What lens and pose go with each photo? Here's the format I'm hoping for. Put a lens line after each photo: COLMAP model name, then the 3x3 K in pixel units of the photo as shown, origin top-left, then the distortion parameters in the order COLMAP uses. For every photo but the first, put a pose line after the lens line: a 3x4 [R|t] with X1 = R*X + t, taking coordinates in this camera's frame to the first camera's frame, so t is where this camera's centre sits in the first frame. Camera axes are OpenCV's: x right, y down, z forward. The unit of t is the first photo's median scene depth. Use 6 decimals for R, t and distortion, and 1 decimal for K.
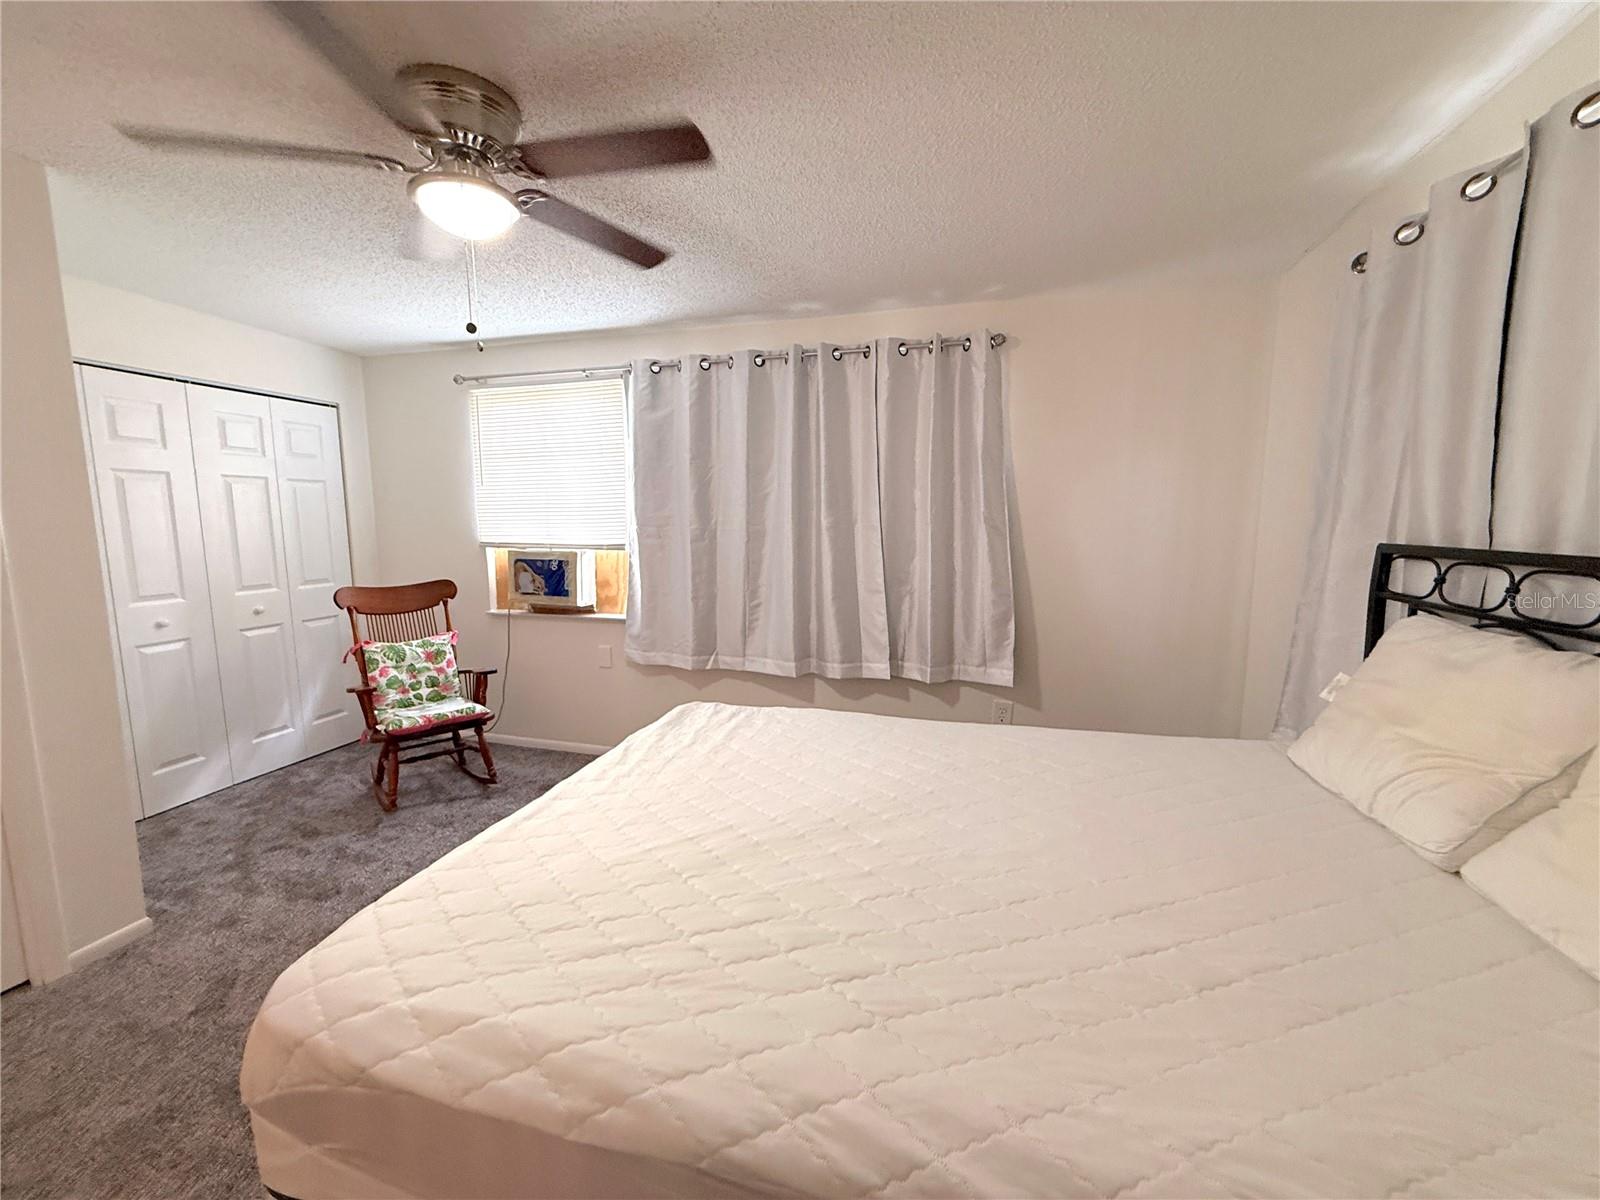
lens RADIAL K [[639.7, 0, 798.7], [0, 639.7, 595.3], [0, 0, 1]] dist [-0.001188, 0.000336]
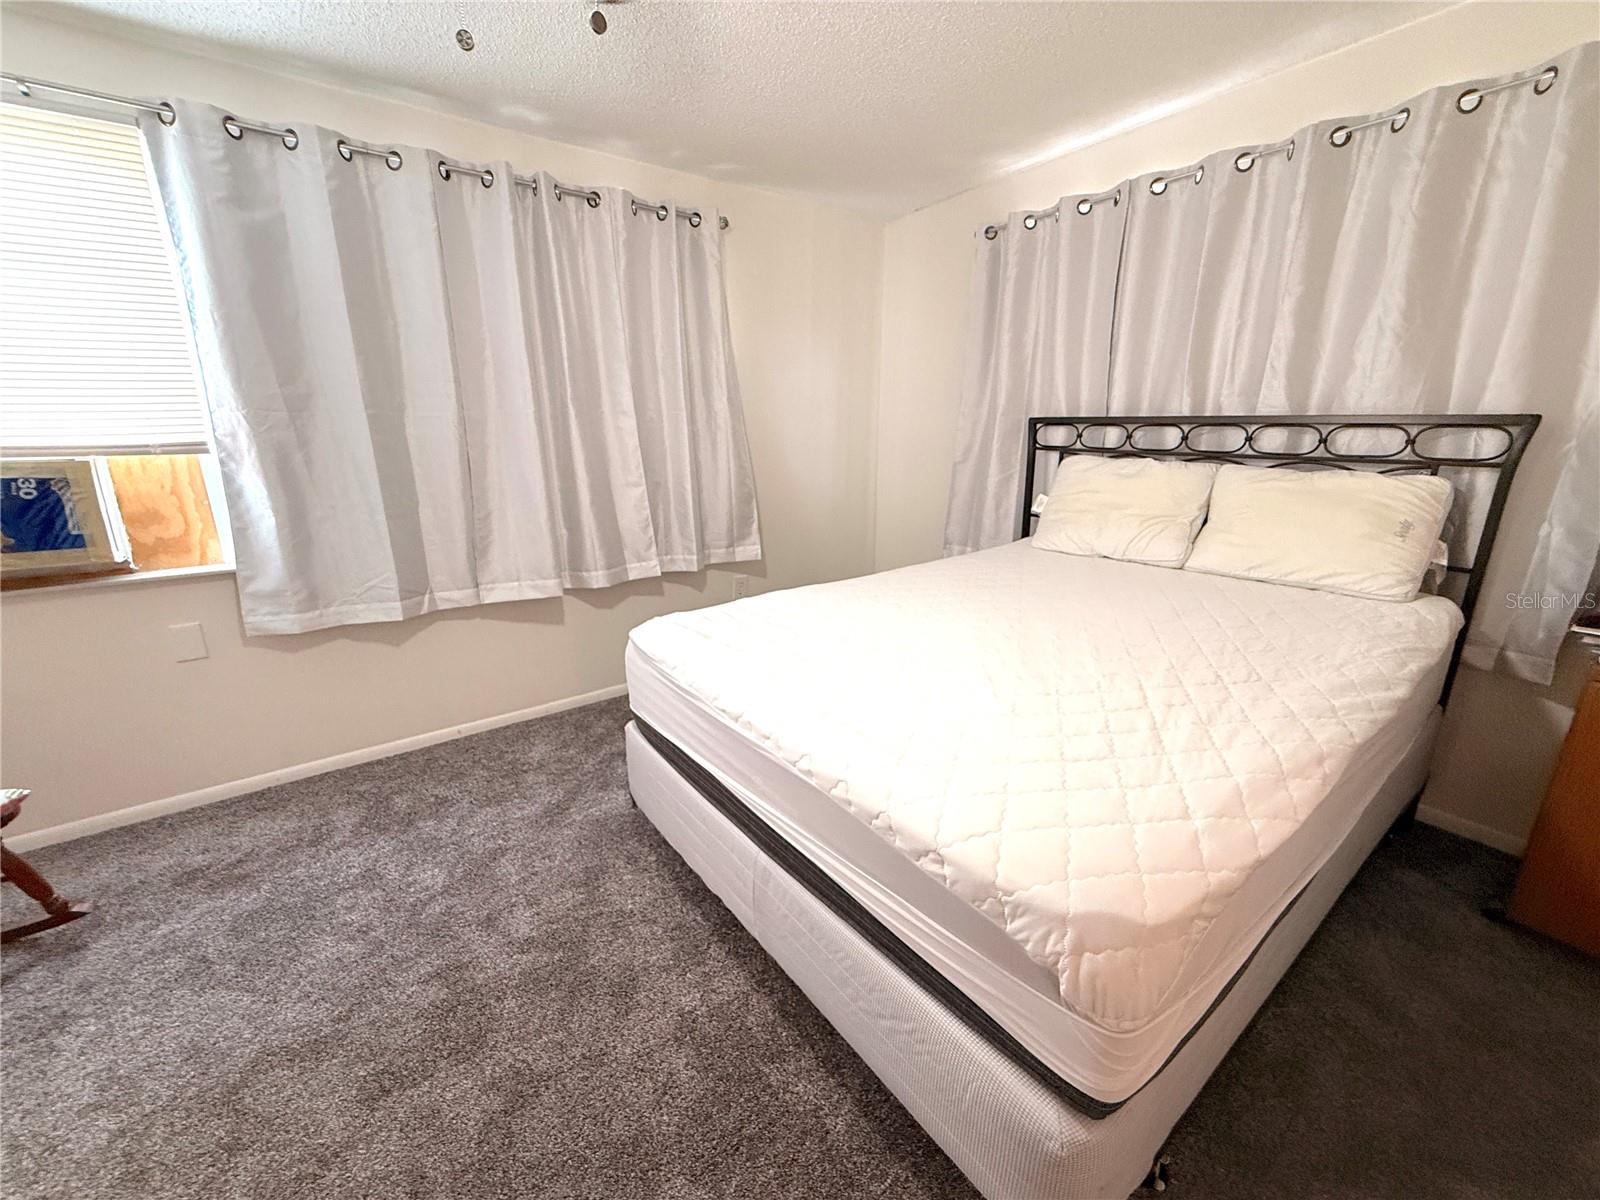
lens RADIAL K [[639.7, 0, 797.3], [0, 639.7, 596.9], [0, 0, 1]] dist [-0.001188, 0.000336]
pose [[0.605672, -0.210620, 0.767334, -0.460894], [0.099314, 0.976802, 0.189725, 0.000179], [-0.789492, -0.038704, 0.612539, 0.231839]]
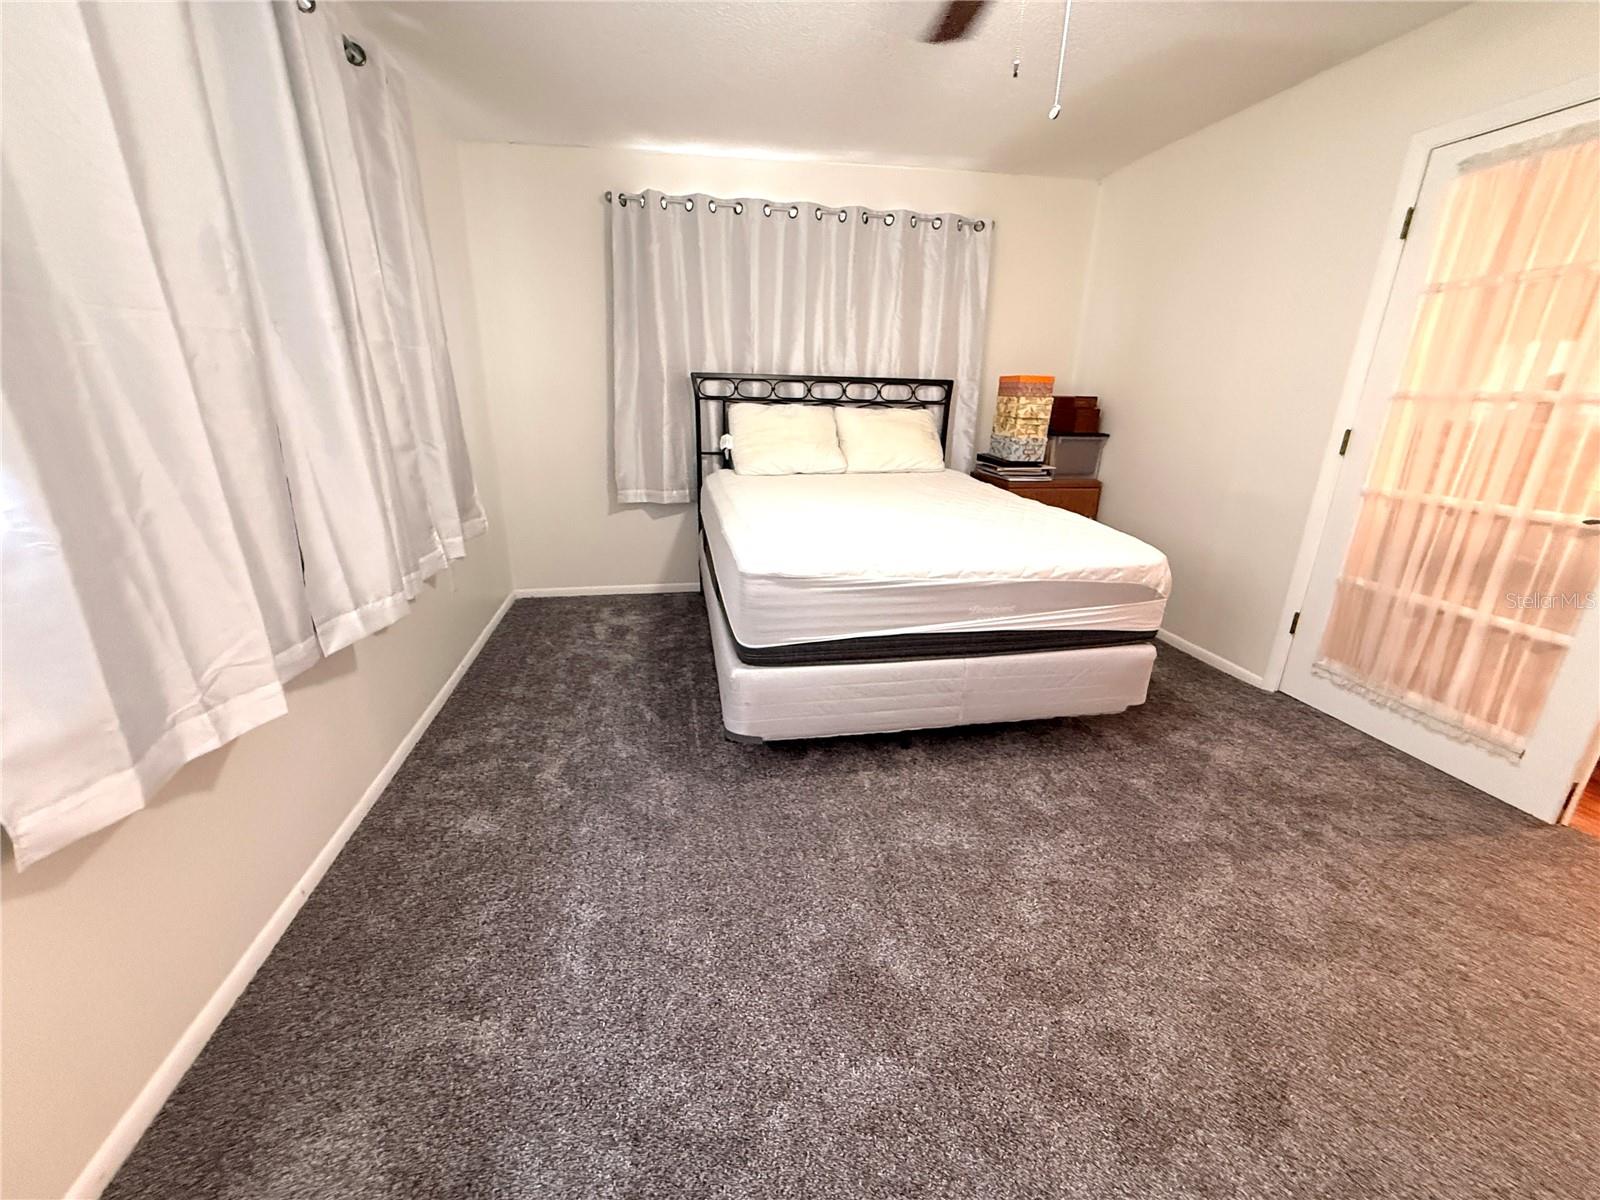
lens RADIAL K [[639.7, 0, 801.6], [0, 639.7, 605.3], [0, 0, 1]] dist [-0.001188, 0.000336]
pose [[-0.455801, -0.305760, 0.835916, -0.653578], [0.084954, 0.919914, 0.382807, -0.081118], [-0.886018, 0.245498, -0.393322, 0.903574]]
